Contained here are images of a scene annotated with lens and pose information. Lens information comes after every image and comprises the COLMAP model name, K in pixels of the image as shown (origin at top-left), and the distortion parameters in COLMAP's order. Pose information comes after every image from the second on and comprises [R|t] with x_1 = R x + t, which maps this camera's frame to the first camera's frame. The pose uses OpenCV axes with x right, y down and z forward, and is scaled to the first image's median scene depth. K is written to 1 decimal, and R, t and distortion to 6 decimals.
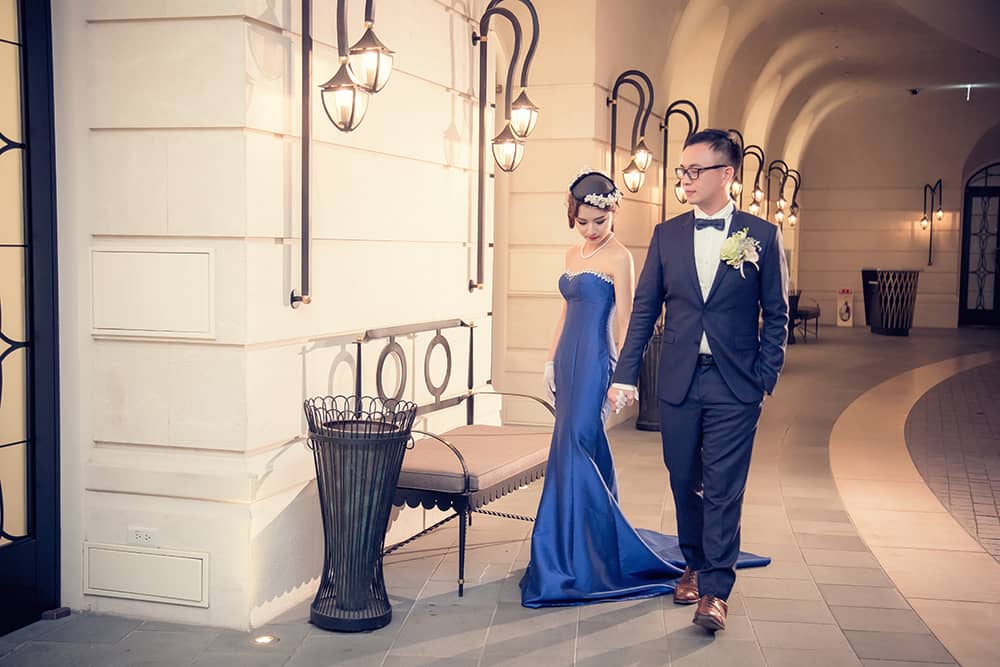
lens RADIAL K [[1280.1, 0, 497.0], [0, 1280.1, 332.4], [0, 0, 1]] dist [0.070826, 0.000000]
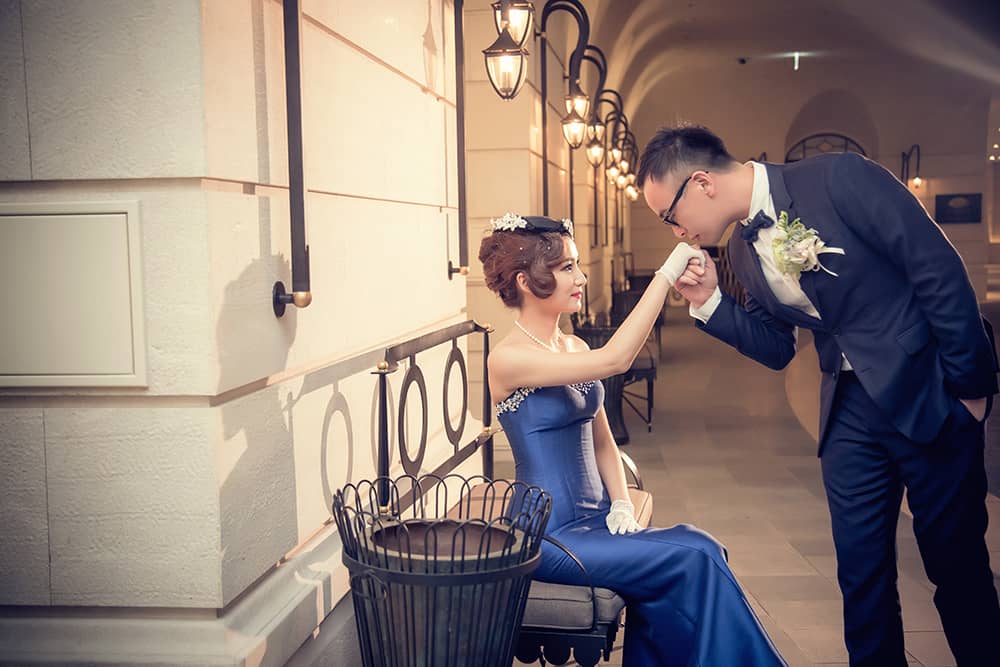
lens RADIAL K [[1280.1, 0, 506.0], [0, 1280.1, 337.0], [0, 0, 1]] dist [0.070826, 0.000000]
pose [[0.983666, -0.046619, 0.173862, -0.123220], [0.044655, 0.998887, 0.015191, -0.010922], [-0.174377, -0.007179, 0.984653, 0.355848]]
